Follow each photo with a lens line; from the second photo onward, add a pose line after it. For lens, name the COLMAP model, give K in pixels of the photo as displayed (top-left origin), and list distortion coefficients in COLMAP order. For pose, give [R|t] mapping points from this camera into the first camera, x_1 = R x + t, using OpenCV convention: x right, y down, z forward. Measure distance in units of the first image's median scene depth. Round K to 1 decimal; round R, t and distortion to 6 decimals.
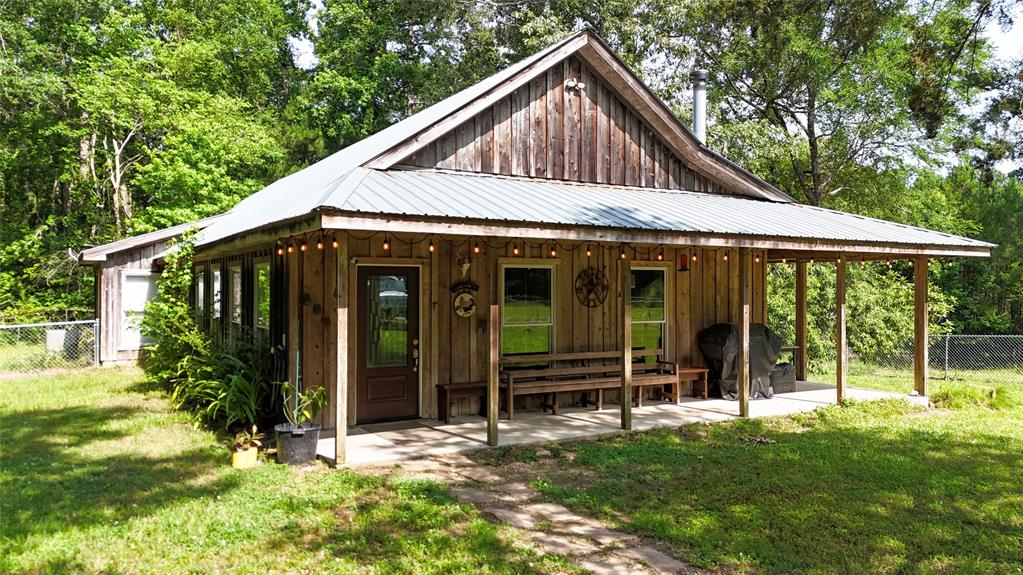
lens RADIAL K [[756.9, 0, 515.6], [0, 756.9, 288.8], [0, 0, 1]] dist [0.063496, -0.045525]
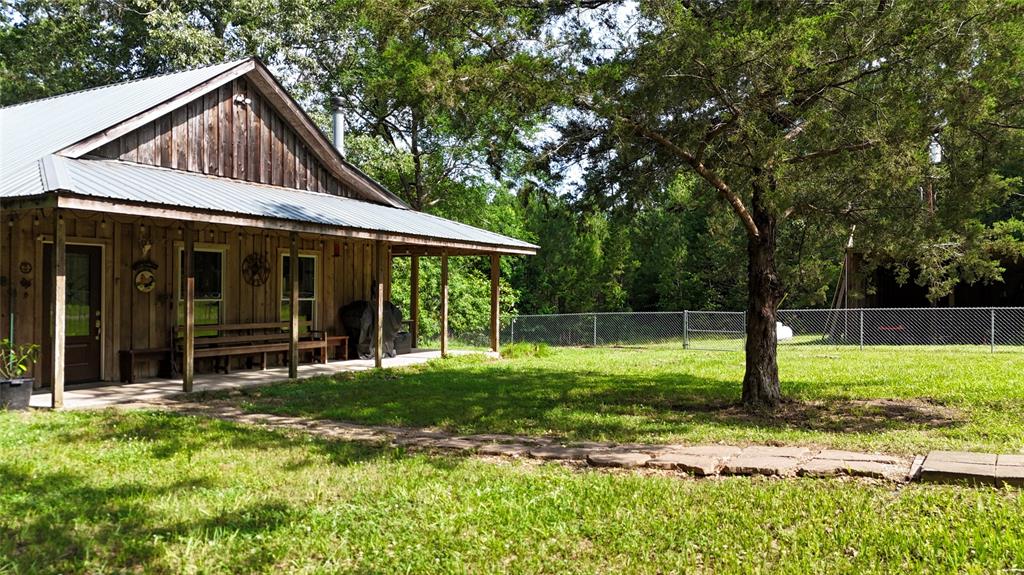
lens RADIAL K [[757.6, 0, 512.6], [0, 757.6, 285.5], [0, 0, 1]] dist [0.063496, -0.045525]
pose [[0.875132, 0.008709, 0.483806, -0.131275], [-0.005591, 0.999953, -0.007888, 0.031357], [-0.483852, 0.004198, 0.875140, -0.261606]]
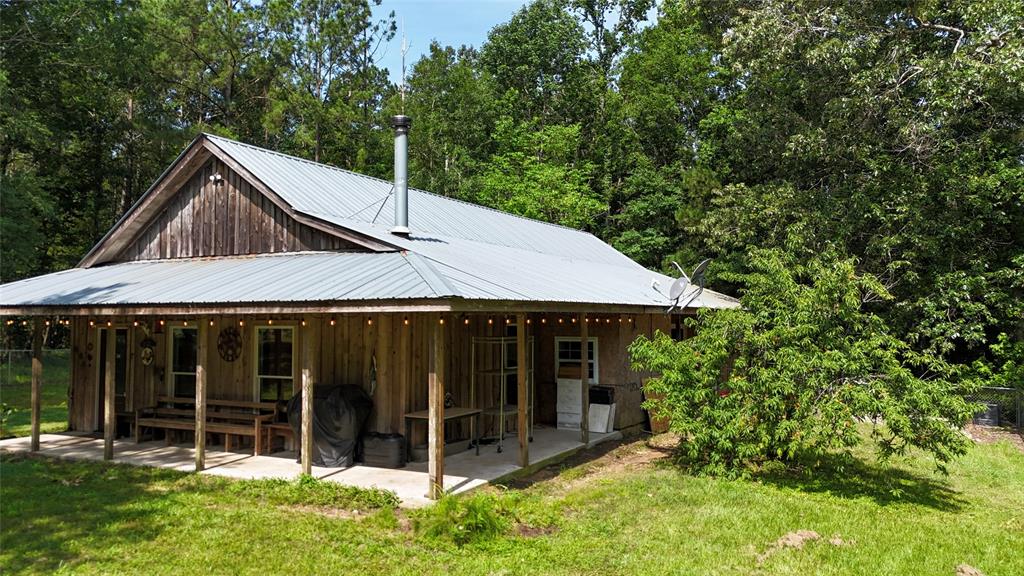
lens RADIAL K [[757.6, 0, 509.8], [0, 757.6, 284.6], [0, 0, 1]] dist [0.063496, -0.045525]
pose [[0.526790, -0.042078, -0.848953, 1.368614], [0.002816, 0.998855, -0.047761, -0.037536], [0.849991, 0.022769, 0.526306, 0.762066]]
